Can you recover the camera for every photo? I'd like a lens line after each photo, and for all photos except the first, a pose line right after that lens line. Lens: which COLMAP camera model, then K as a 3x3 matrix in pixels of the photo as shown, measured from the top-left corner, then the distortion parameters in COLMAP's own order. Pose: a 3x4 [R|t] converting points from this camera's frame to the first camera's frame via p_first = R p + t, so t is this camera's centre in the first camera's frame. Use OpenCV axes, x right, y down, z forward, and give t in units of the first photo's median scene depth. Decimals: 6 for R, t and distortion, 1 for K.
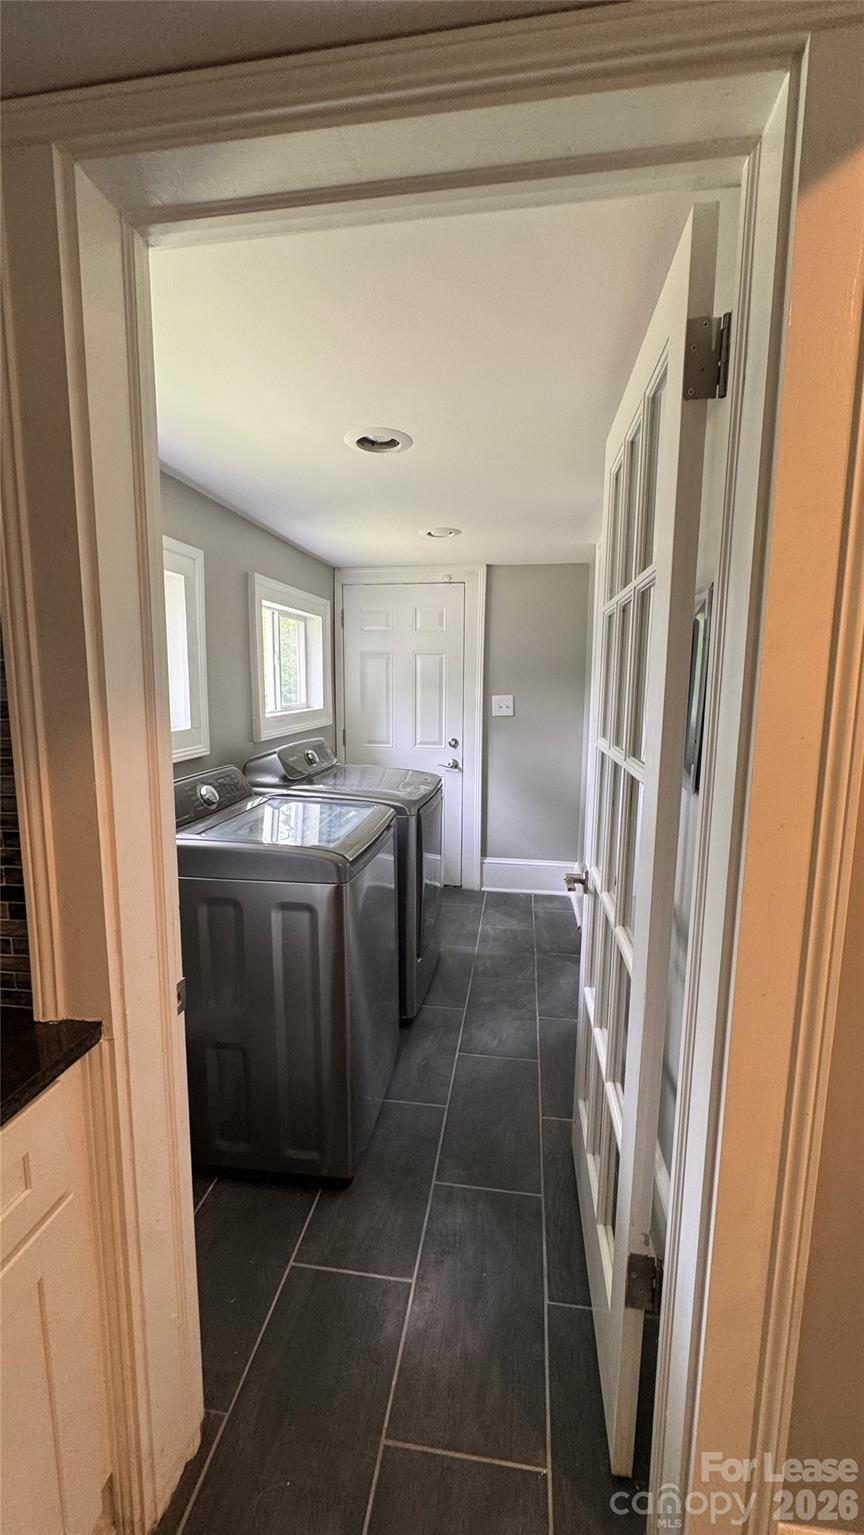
lens RADIAL K [[615.0, 0, 436.6], [0, 615.0, 763.6], [0, 0, 1]] dist [-0.011748, 0.003191]
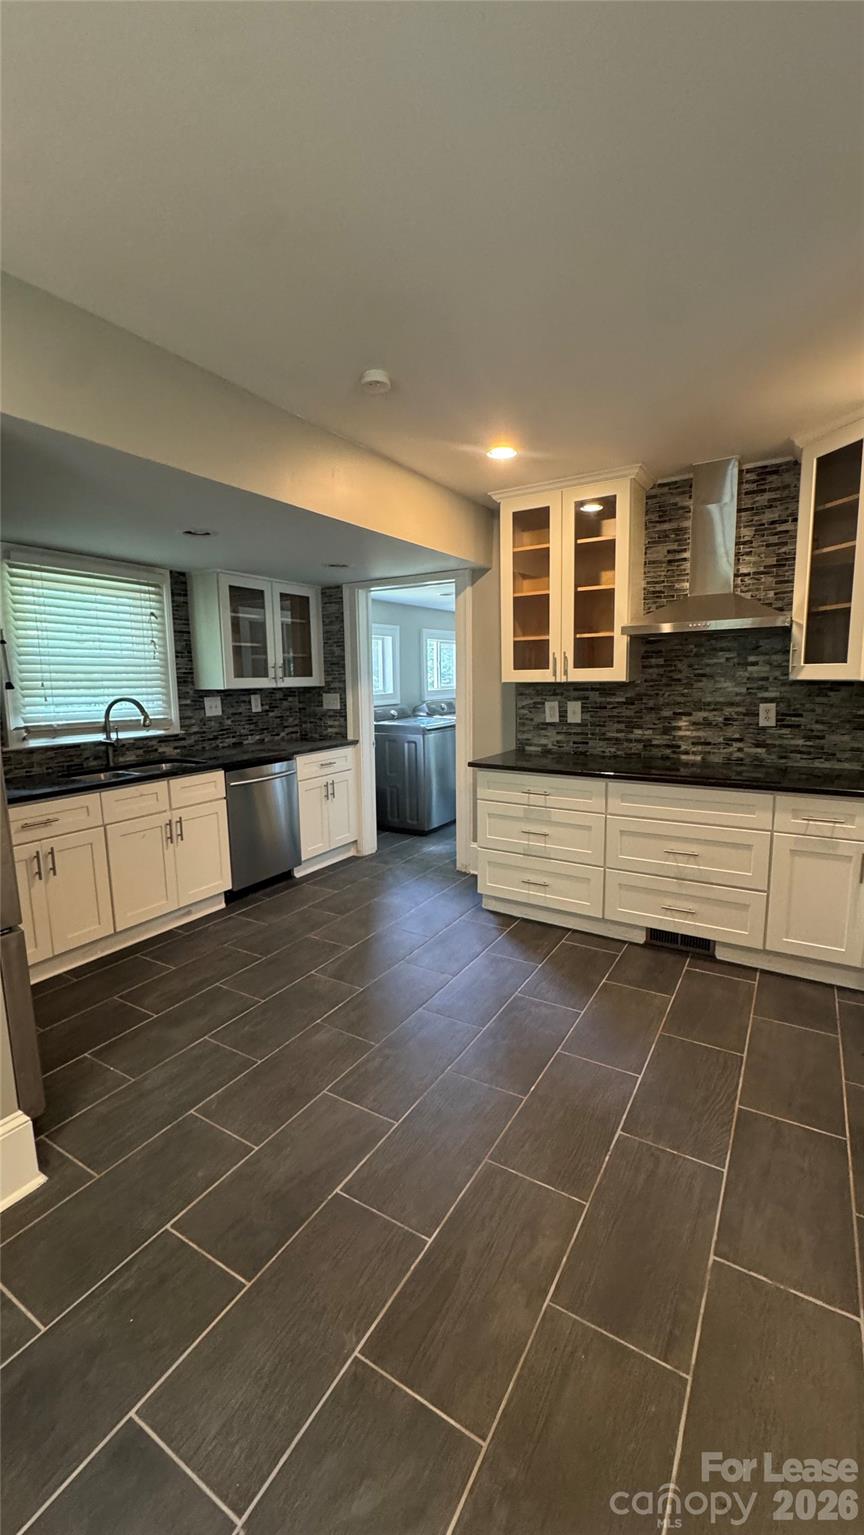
lens RADIAL K [[615.0, 0, 436.6], [0, 615.0, 763.6], [0, 0, 1]] dist [-0.011748, 0.003191]
pose [[0.923194, 0.039257, -0.382323, 1.130893], [-0.034680, 0.999221, 0.018858, 0.271527], [0.382766, -0.004150, 0.923836, -1.952734]]
